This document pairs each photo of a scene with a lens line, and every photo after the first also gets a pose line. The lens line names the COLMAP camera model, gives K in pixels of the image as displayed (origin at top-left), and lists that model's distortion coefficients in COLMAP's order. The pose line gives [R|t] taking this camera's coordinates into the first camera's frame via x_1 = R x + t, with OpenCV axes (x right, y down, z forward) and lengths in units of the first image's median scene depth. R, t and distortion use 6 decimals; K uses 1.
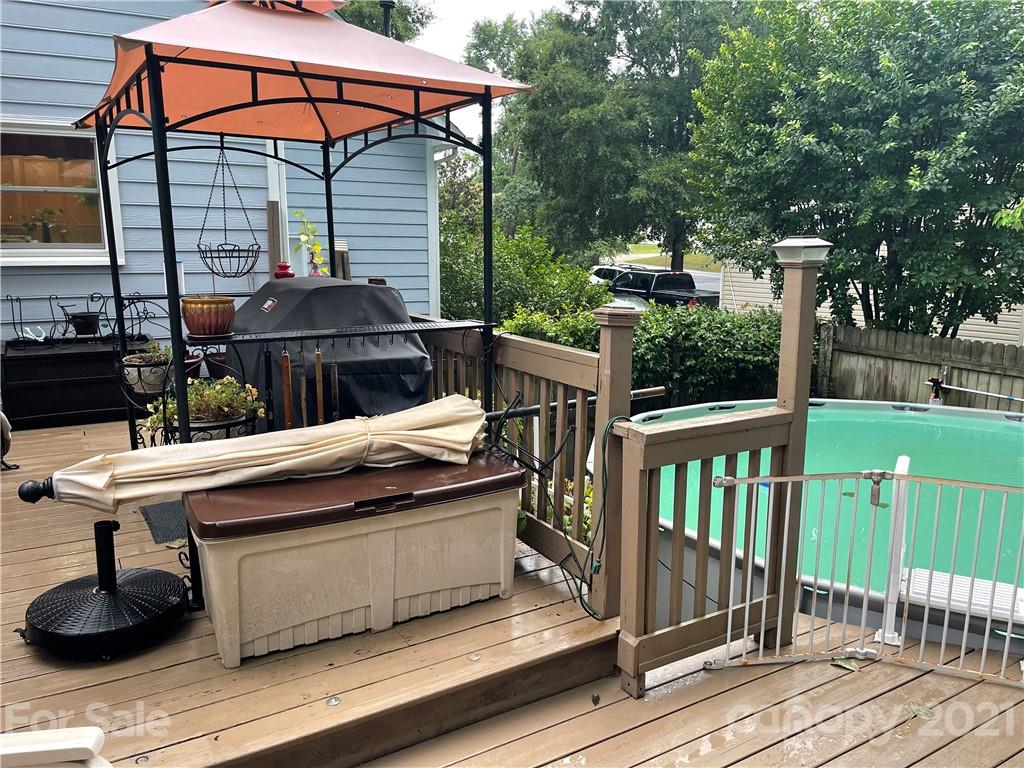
lens RADIAL K [[765.6, 0, 505.5], [0, 765.6, 391.8], [0, 0, 1]] dist [0.071724, -0.092506]
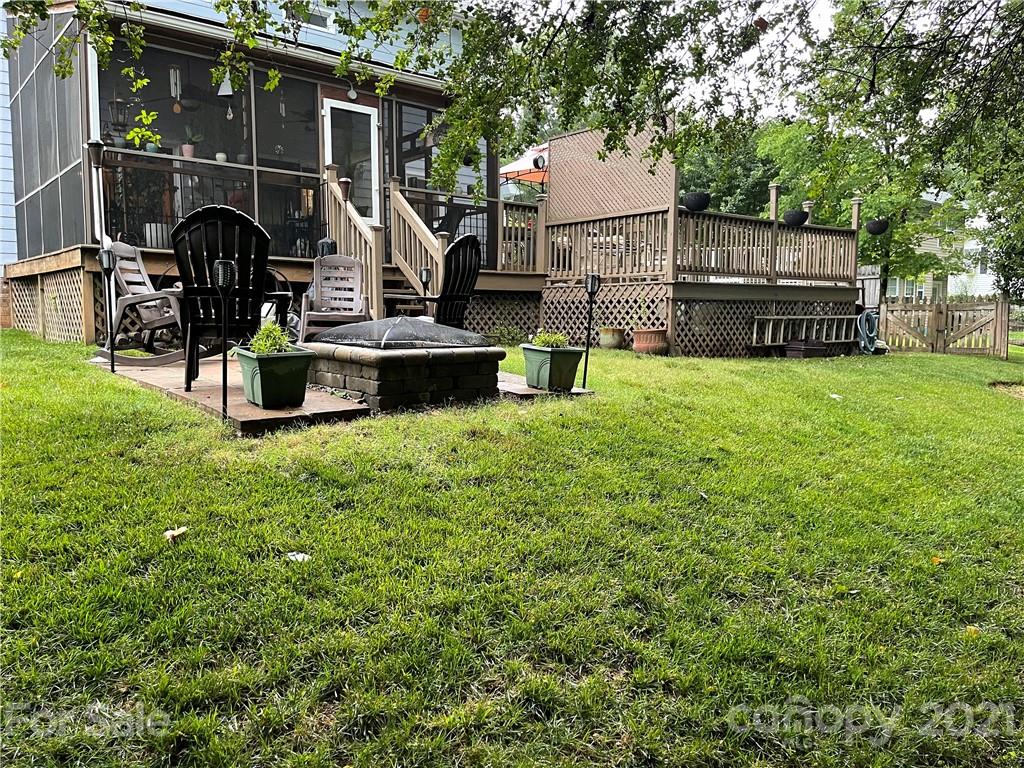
lens RADIAL K [[765.6, 0, 513.6], [0, 765.6, 381.7], [0, 0, 1]] dist [0.071724, -0.092506]
pose [[0.986190, -0.010860, 0.165259, -0.567128], [0.028148, 0.994321, -0.102632, 0.528597], [-0.163205, 0.105867, 0.980896, -1.294139]]
